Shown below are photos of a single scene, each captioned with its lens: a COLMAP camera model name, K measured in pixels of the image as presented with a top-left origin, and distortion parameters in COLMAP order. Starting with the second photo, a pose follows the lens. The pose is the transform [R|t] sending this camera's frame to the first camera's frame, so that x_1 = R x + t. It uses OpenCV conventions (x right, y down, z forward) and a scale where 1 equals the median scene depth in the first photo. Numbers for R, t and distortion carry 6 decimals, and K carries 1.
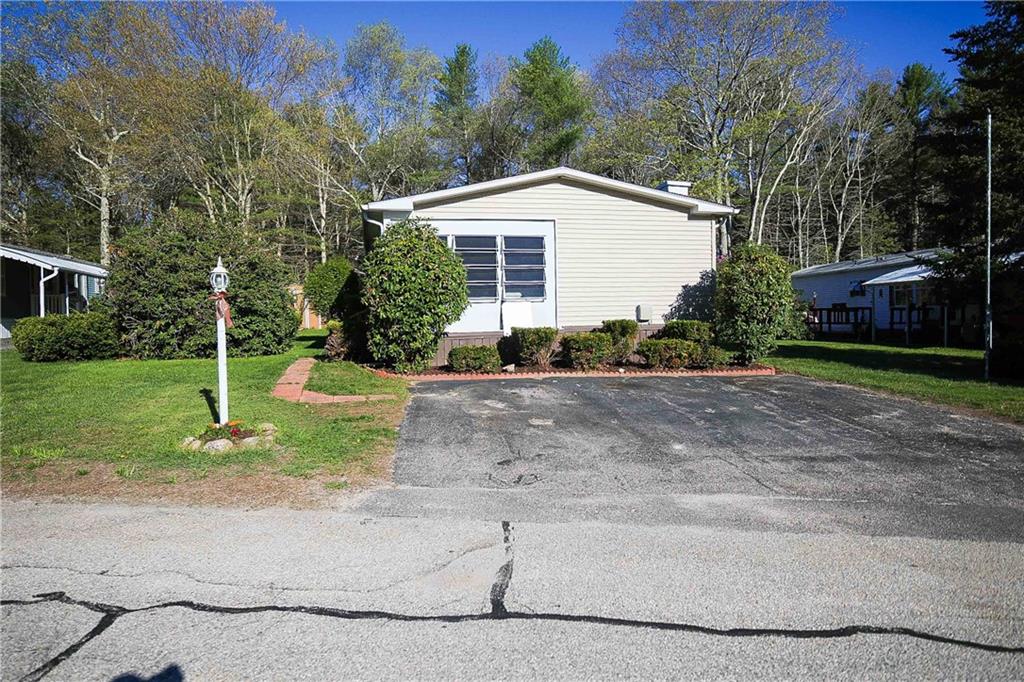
lens RADIAL K [[584.2, 0, 512.0], [0, 584.2, 341.0], [0, 0, 1]] dist [0.022751, 0.000146]
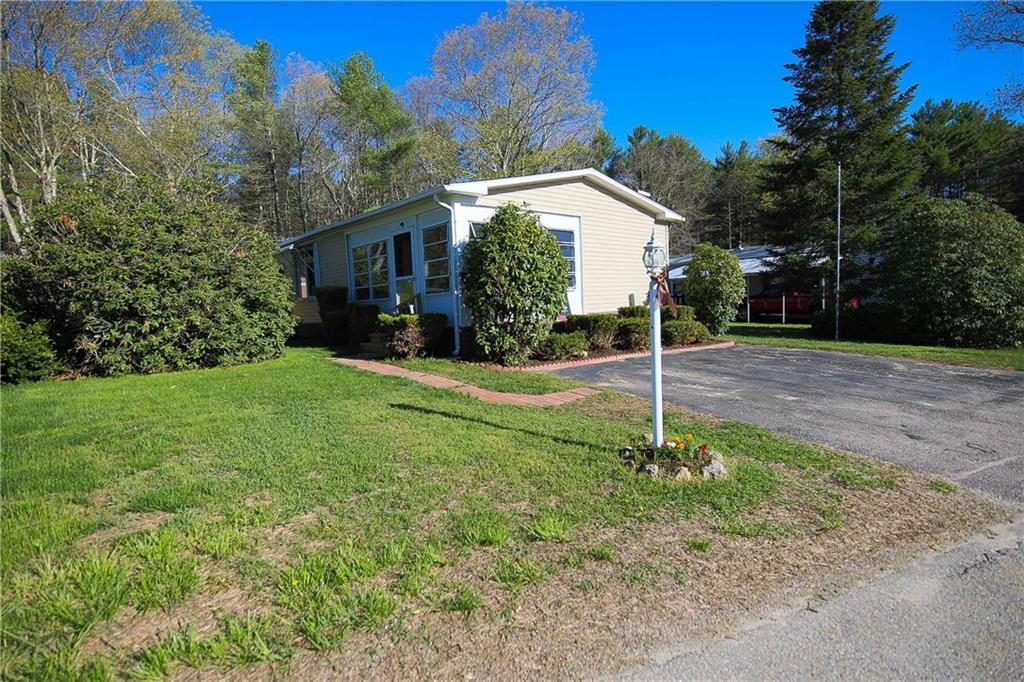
lens RADIAL K [[489.6, 0, 512.0], [0, 489.6, 341.0], [0, 0, 1]] dist [-0.000360, -0.000063]
pose [[0.888295, -0.050726, 0.456463, -0.465684], [0.041764, 0.998686, 0.029708, -0.008026], [-0.457370, -0.007326, 0.889246, 0.249940]]
